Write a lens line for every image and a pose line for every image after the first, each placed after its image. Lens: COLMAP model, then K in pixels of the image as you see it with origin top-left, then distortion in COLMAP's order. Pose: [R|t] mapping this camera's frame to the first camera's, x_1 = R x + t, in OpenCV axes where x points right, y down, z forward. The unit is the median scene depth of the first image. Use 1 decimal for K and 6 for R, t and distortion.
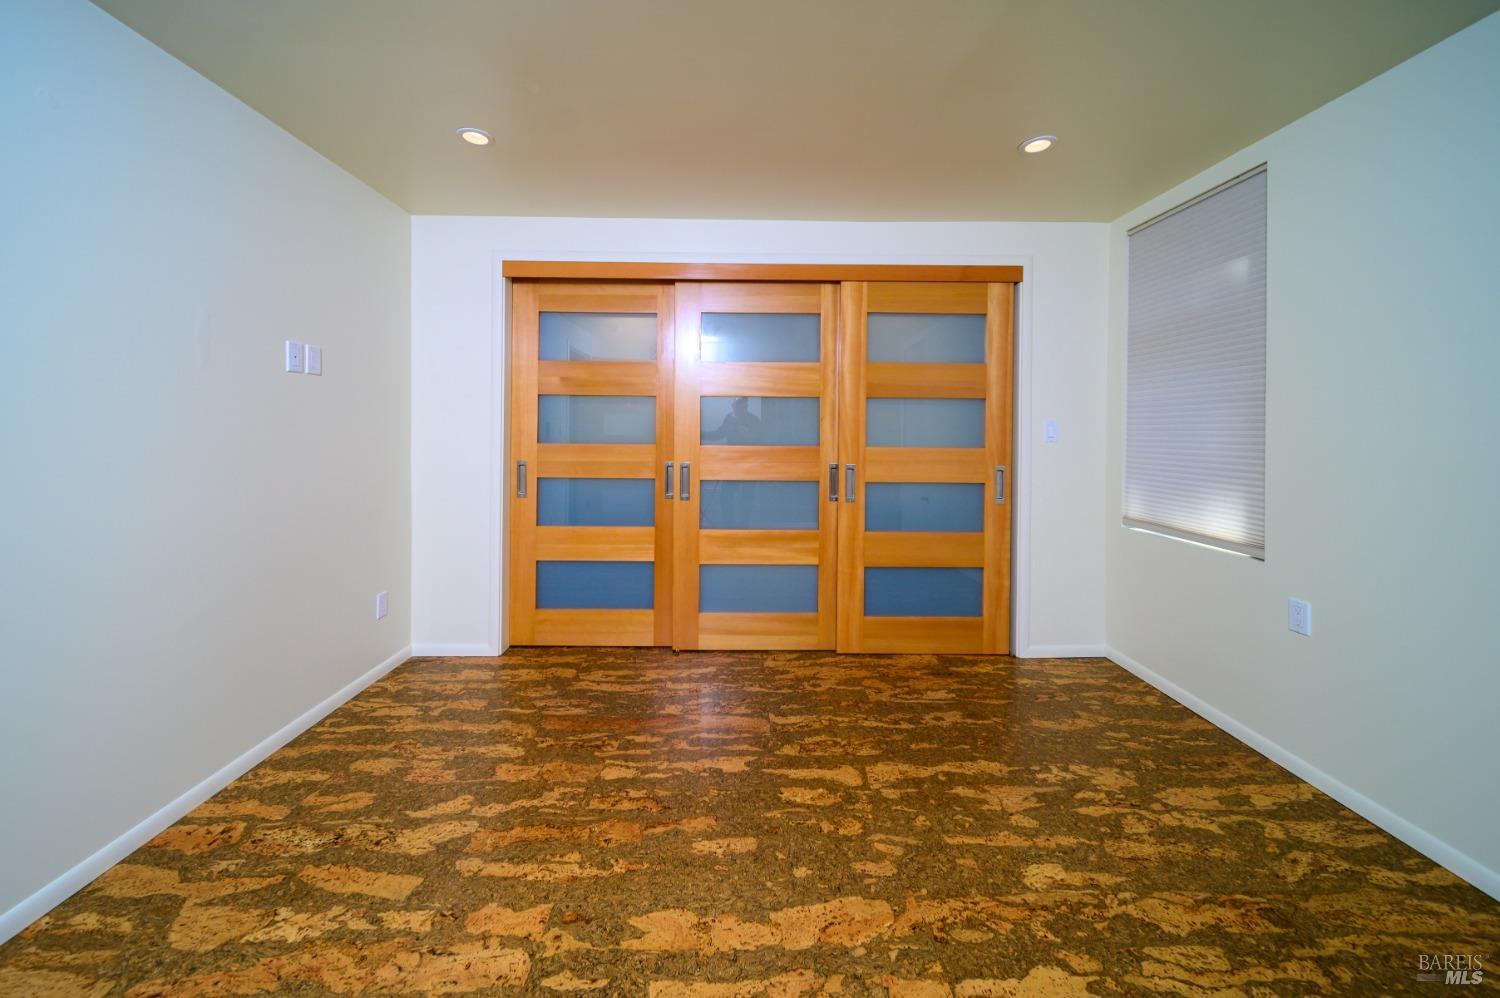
lens RADIAL K [[549.9, 0, 747.1], [0, 549.9, 429.2], [0, 0, 1]] dist [-0.000502, -0.000929]
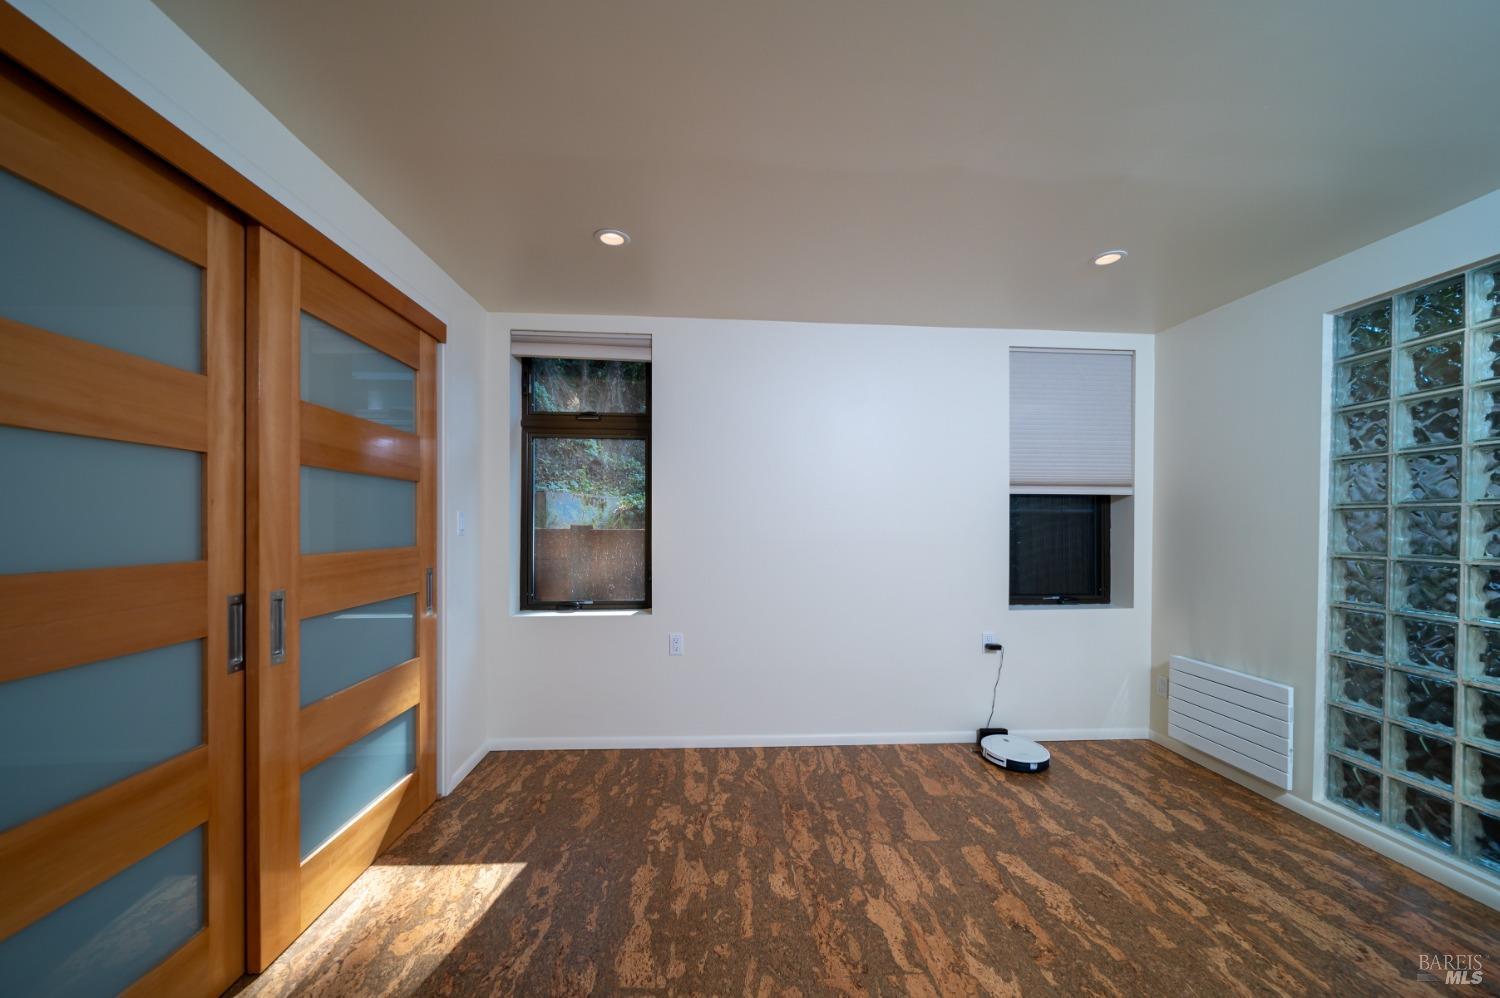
lens RADIAL K [[541.9, 0, 744.5], [0, 541.9, 525.8], [0, 0, 1]] dist [-0.001163, -0.000273]
pose [[-0.043262, -0.015099, 0.998950, -0.531020], [-0.006392, 0.999870, 0.014836, -0.016585], [-0.999043, -0.005743, -0.043353, 0.907942]]
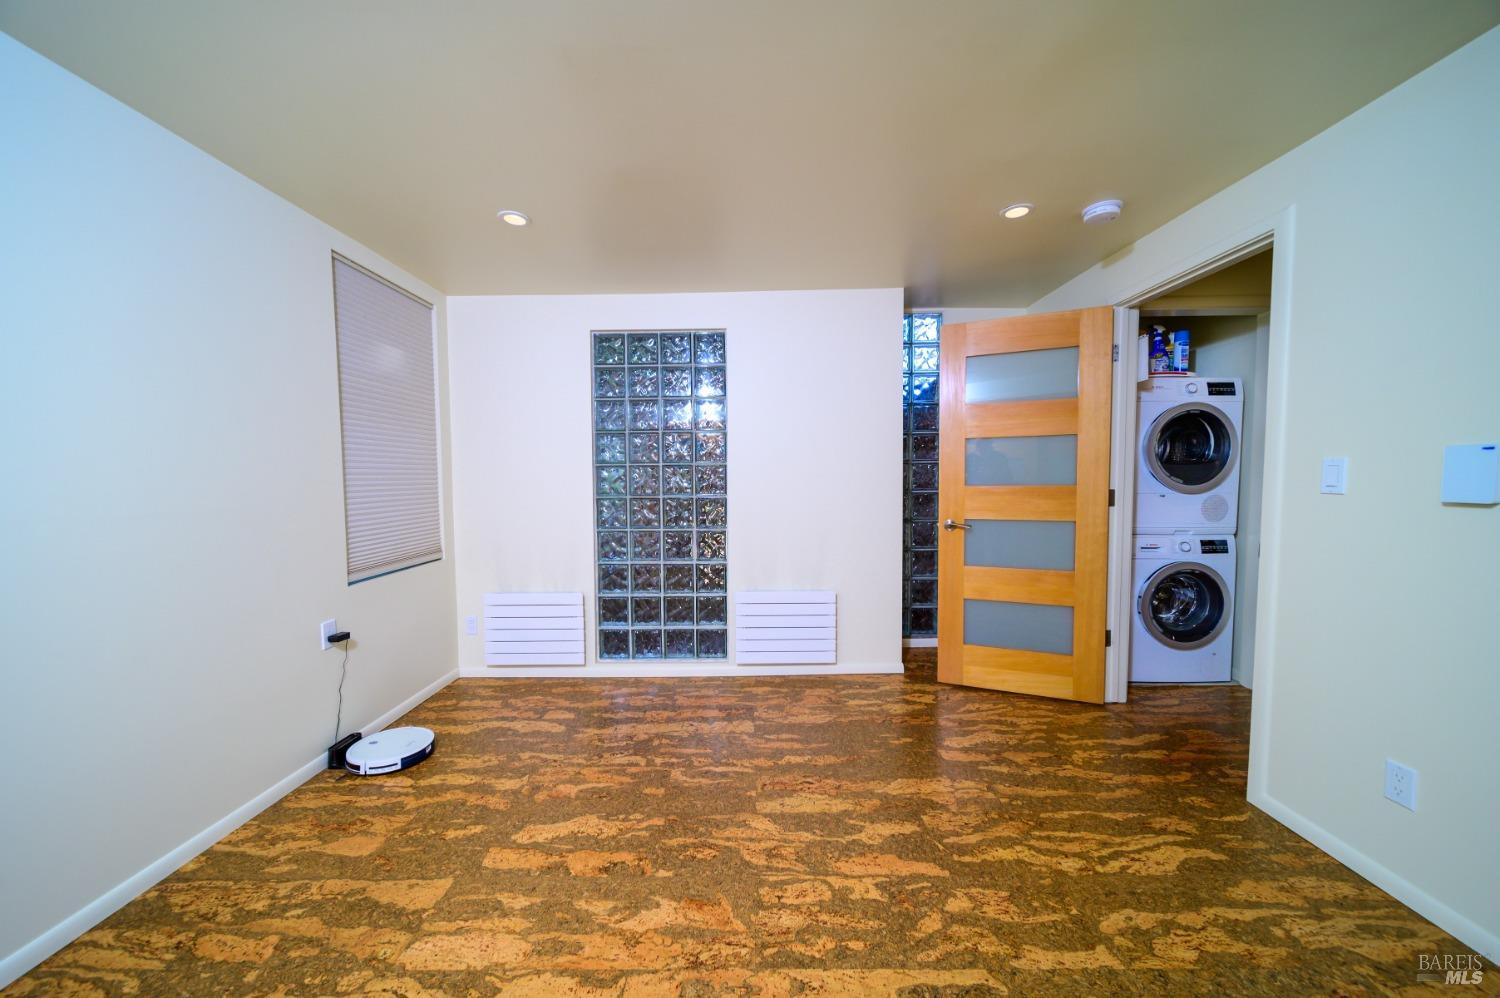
lens RADIAL K [[523.7, 0, 747.6], [0, 523.7, 504.6], [0, 0, 1]] dist [-0.001165, -0.000379]
pose [[-0.999288, -0.000877, 0.037732, 0.052896], [0.001237, 0.998432, 0.055961, -0.010438], [-0.037722, 0.055967, -0.997720, 1.251565]]
